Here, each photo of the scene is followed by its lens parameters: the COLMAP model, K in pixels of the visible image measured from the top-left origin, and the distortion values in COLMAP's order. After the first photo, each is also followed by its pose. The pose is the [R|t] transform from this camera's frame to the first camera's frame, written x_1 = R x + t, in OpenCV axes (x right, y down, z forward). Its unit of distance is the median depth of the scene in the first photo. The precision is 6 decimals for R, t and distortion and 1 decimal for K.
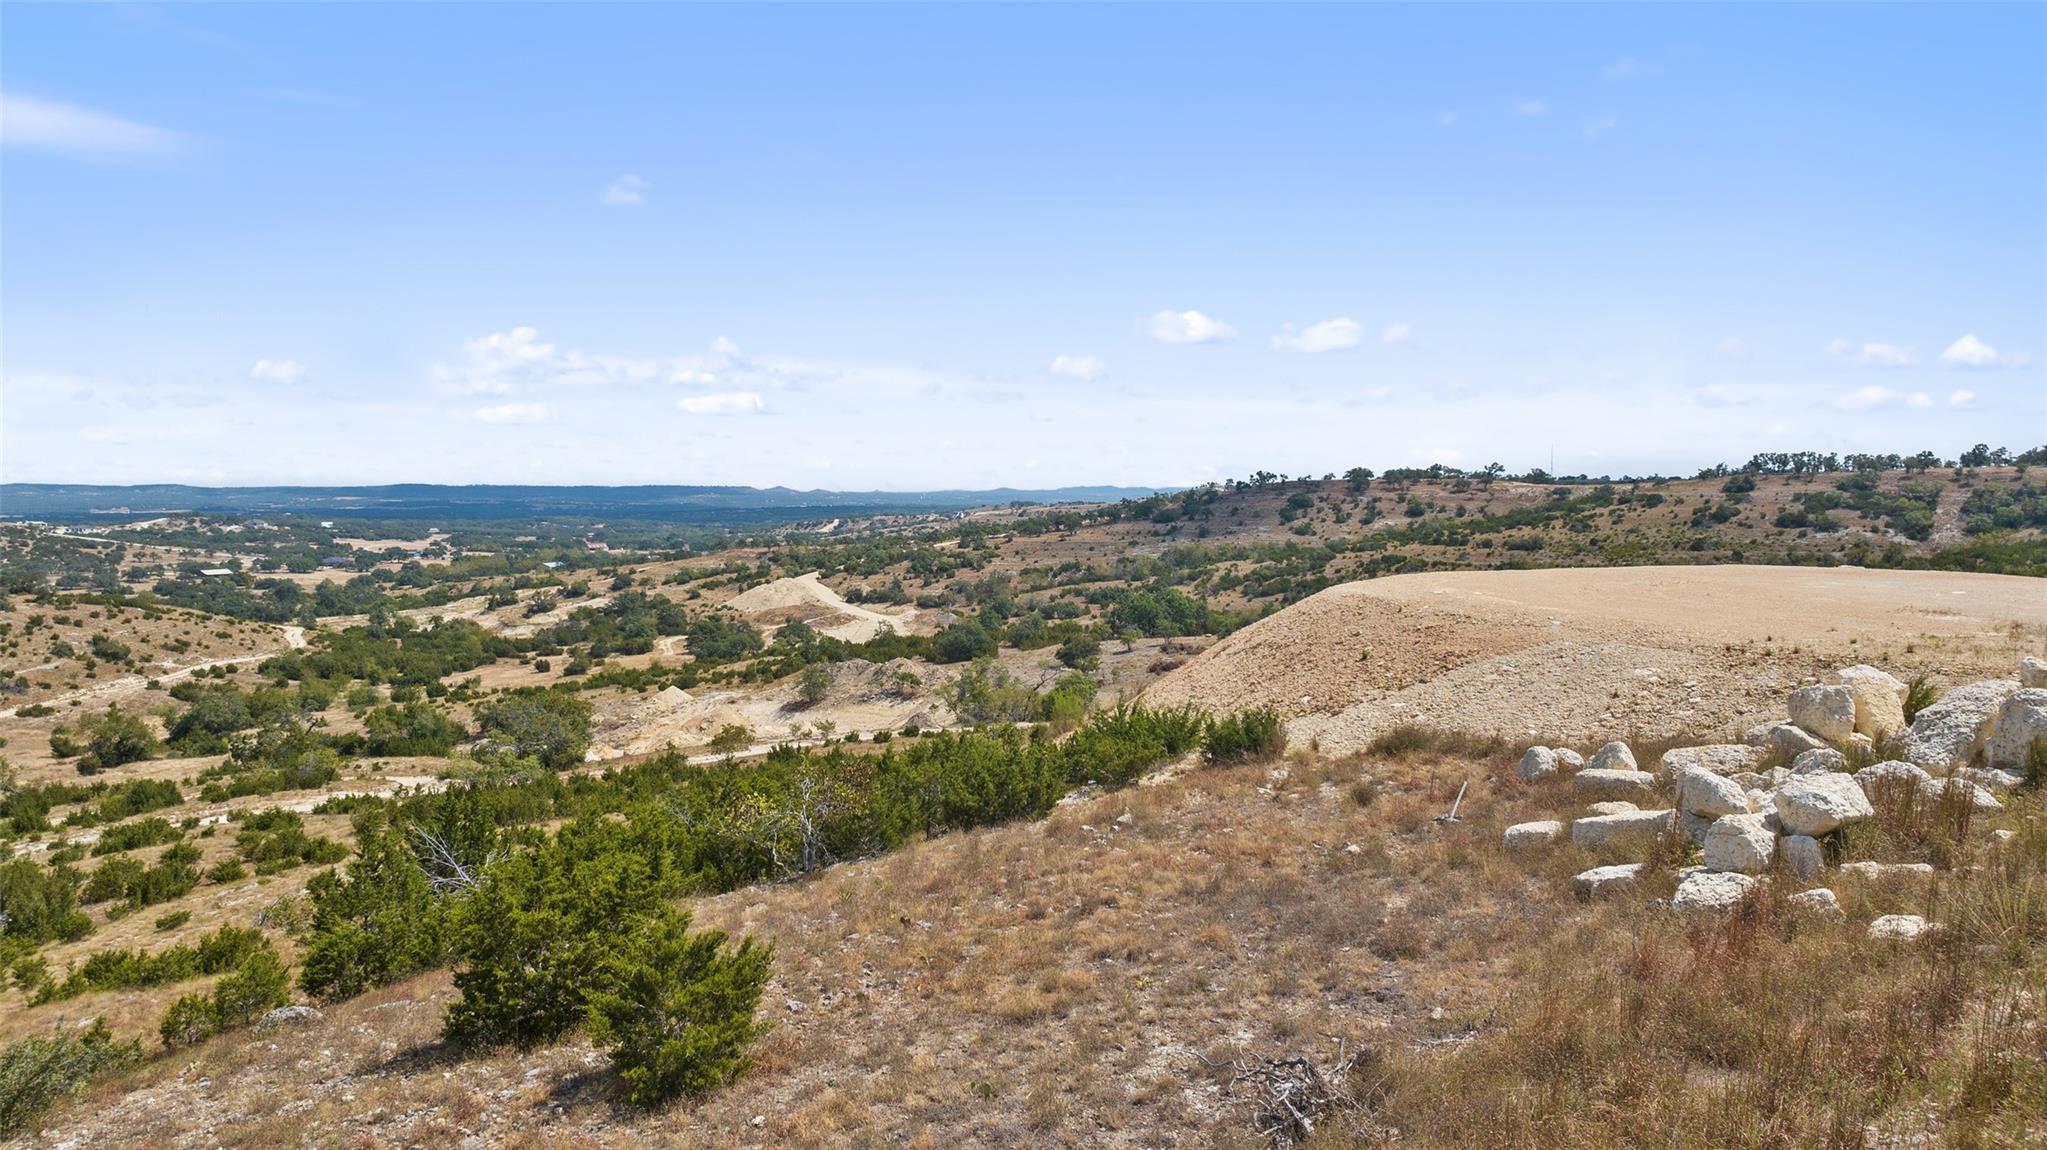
lens RADIAL K [[1444.0, 0, 1028.2], [0, 1444.0, 570.6], [0, 0, 1]] dist [-0.021323, 0.009816]
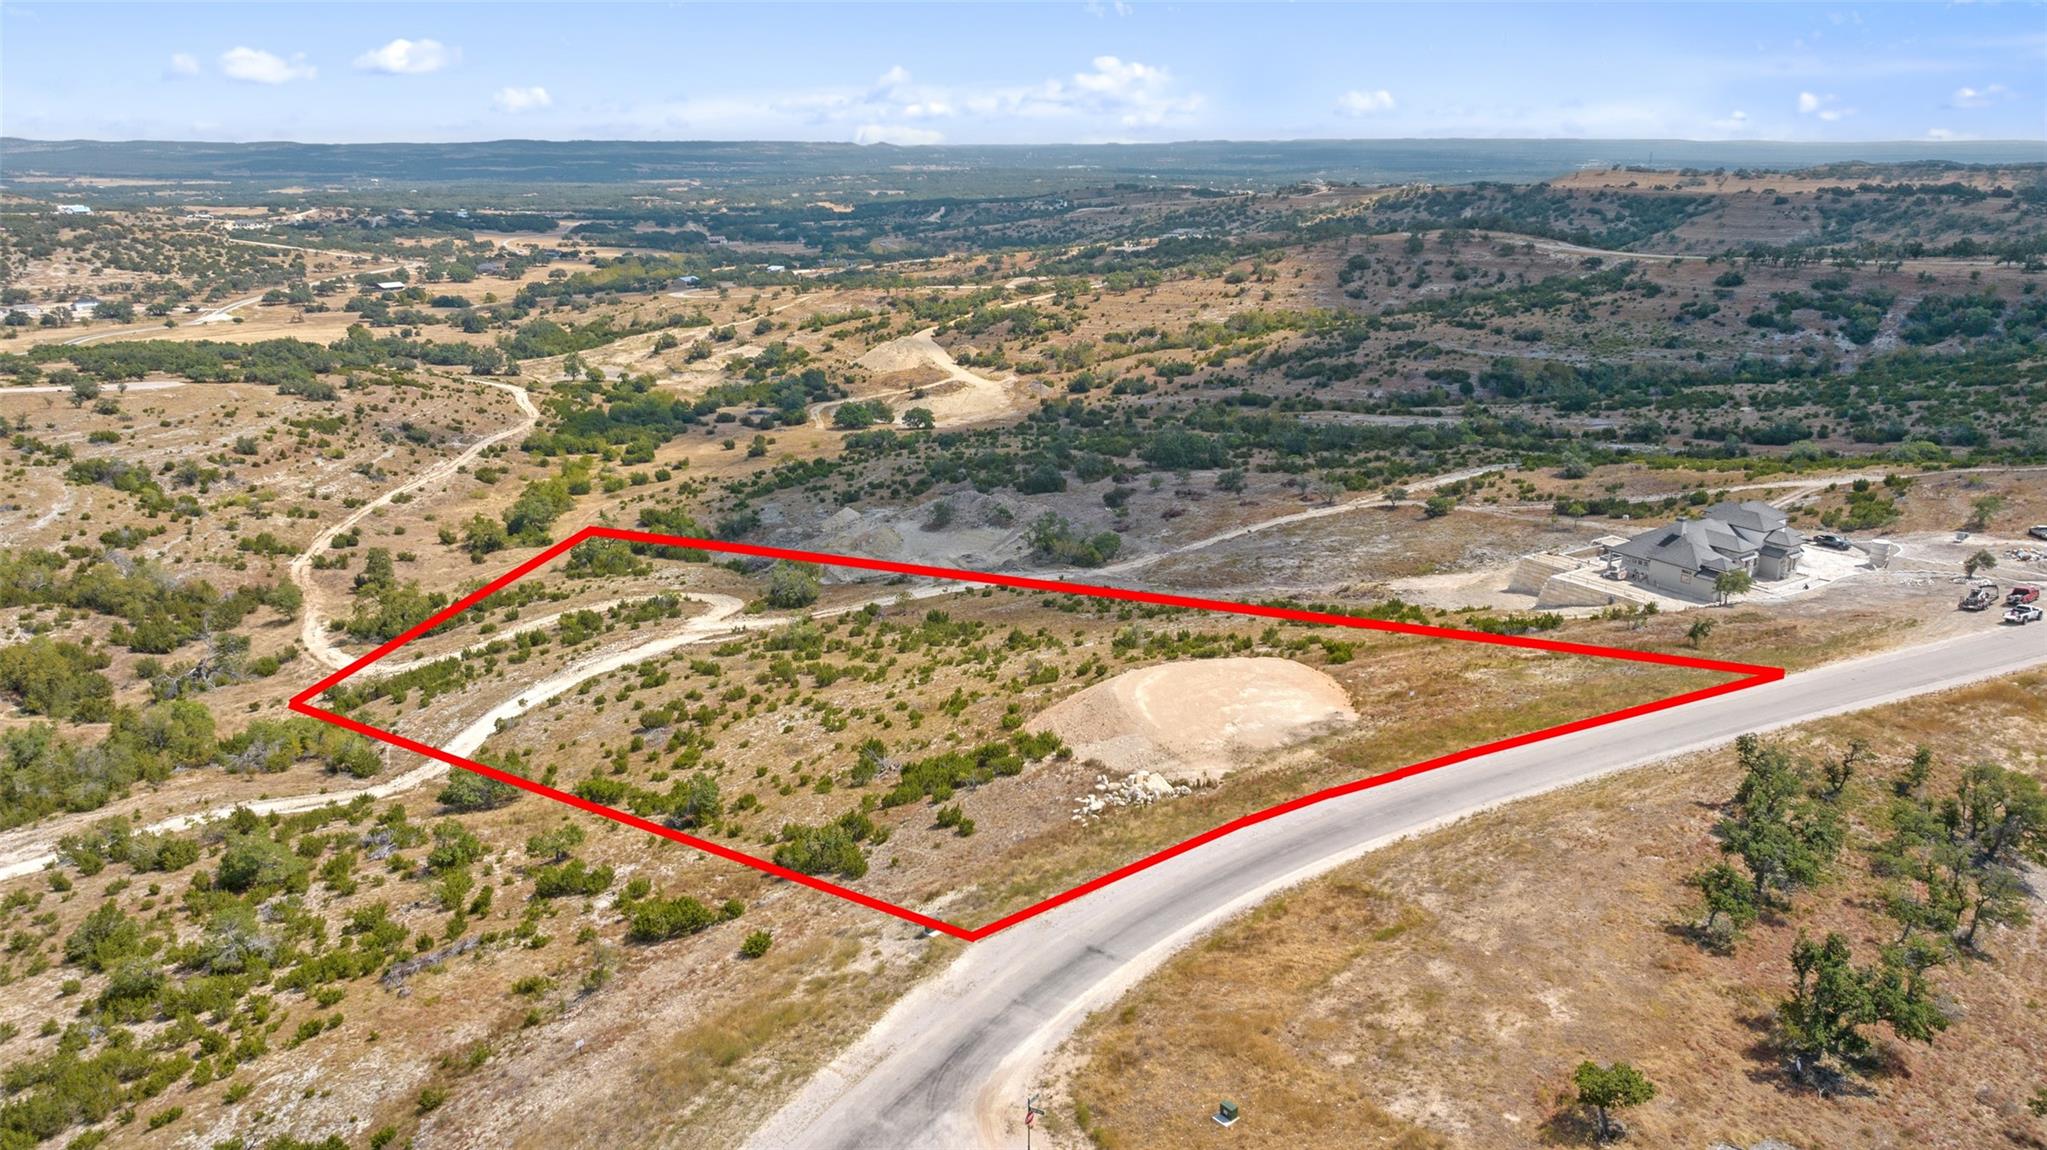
lens RADIAL K [[1444.0, 0, 1020.2], [0, 1444.0, 577.8], [0, 0, 1]] dist [-0.021323, 0.009816]
pose [[0.996899, 0.022840, -0.075305, 0.019227], [-0.004457, 0.971806, 0.235740, -0.084907], [0.078566, -0.234674, 0.968894, -0.187543]]
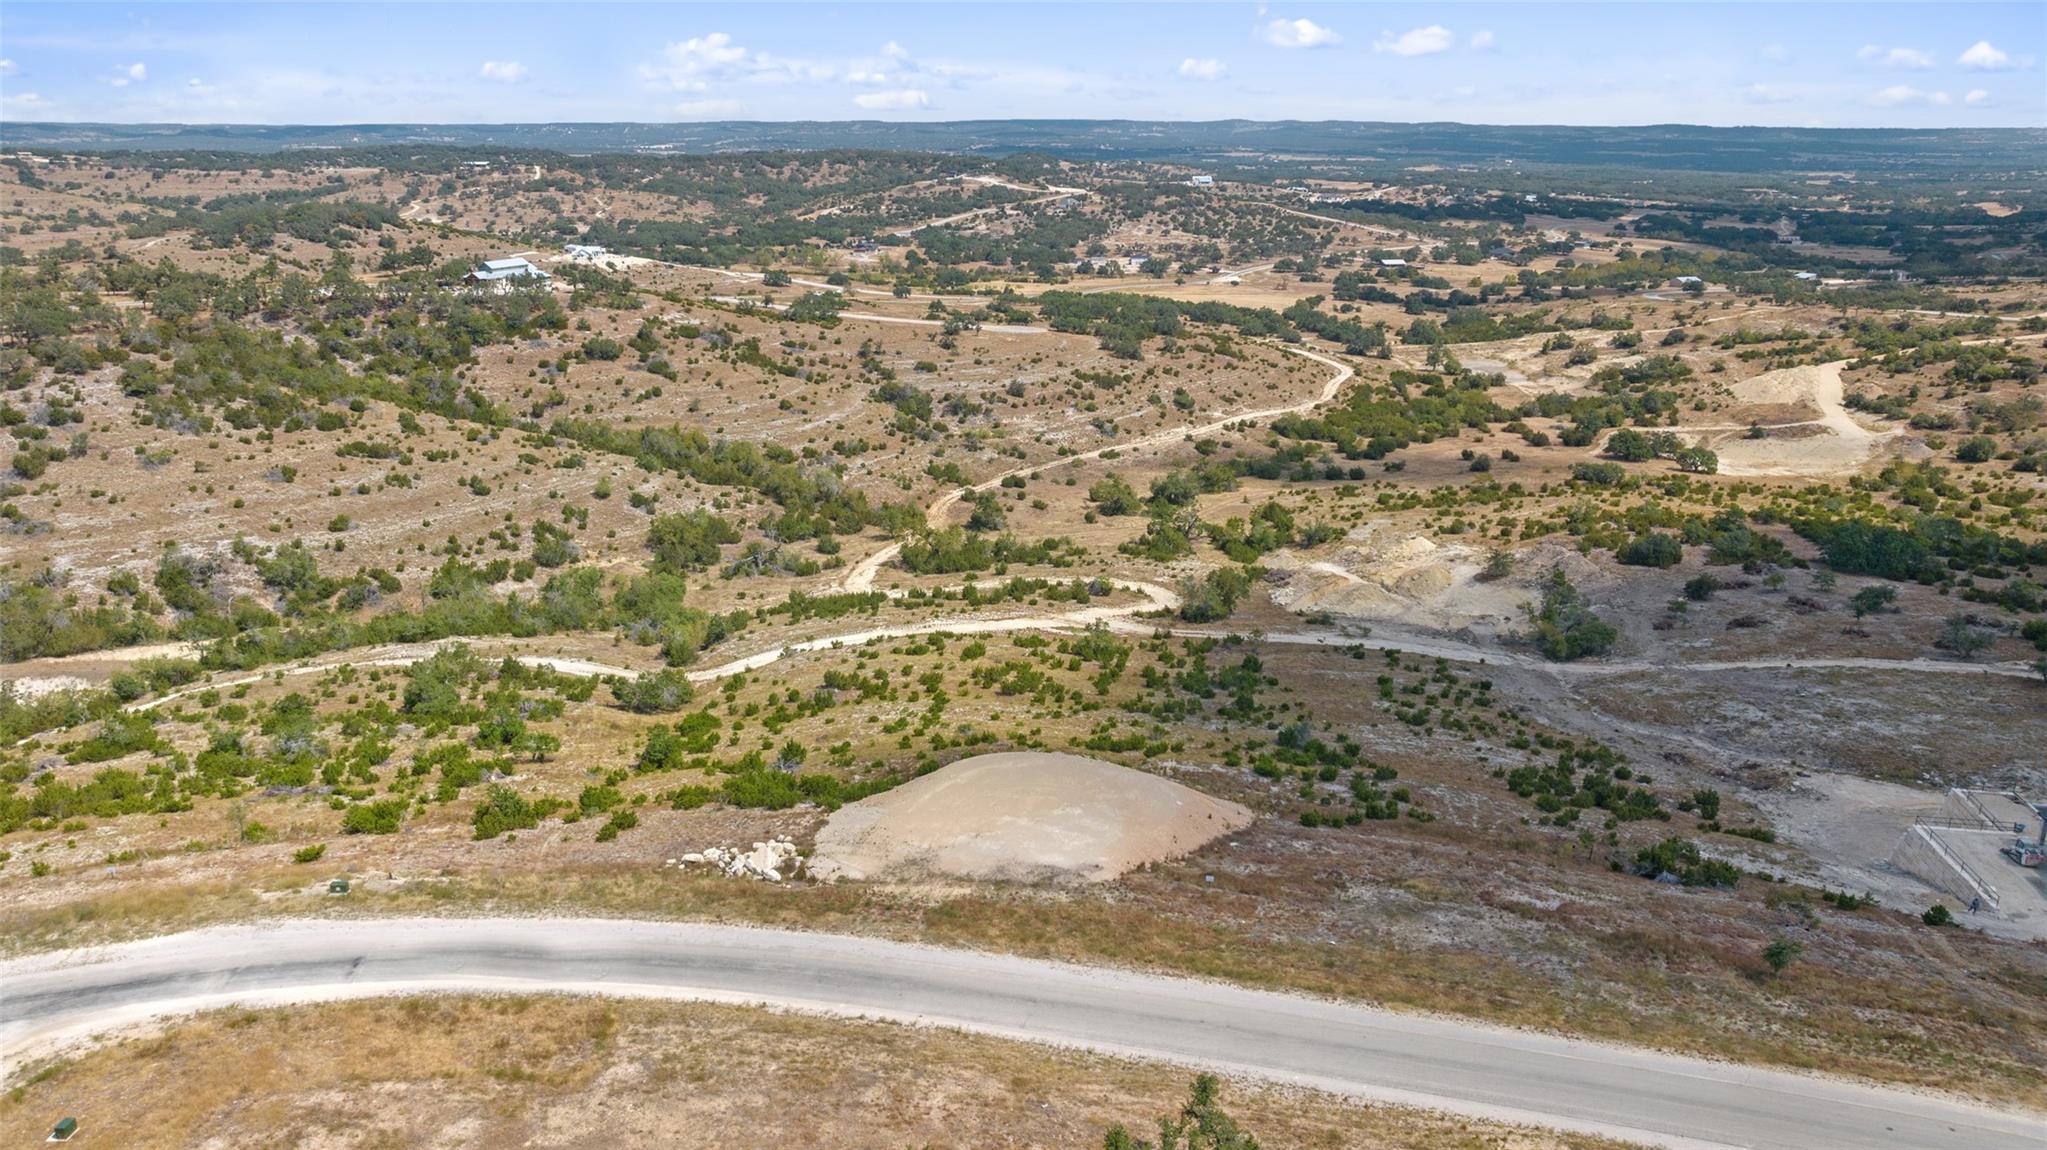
lens RADIAL K [[1444.0, 0, 1025.1], [0, 1444.0, 573.7], [0, 0, 1]] dist [-0.021323, 0.009816]
pose [[0.685857, 0.222286, -0.692957, 0.185996], [-0.047338, 0.963819, 0.262320, -0.094012], [0.726195, -0.147111, 0.671564, -0.074556]]
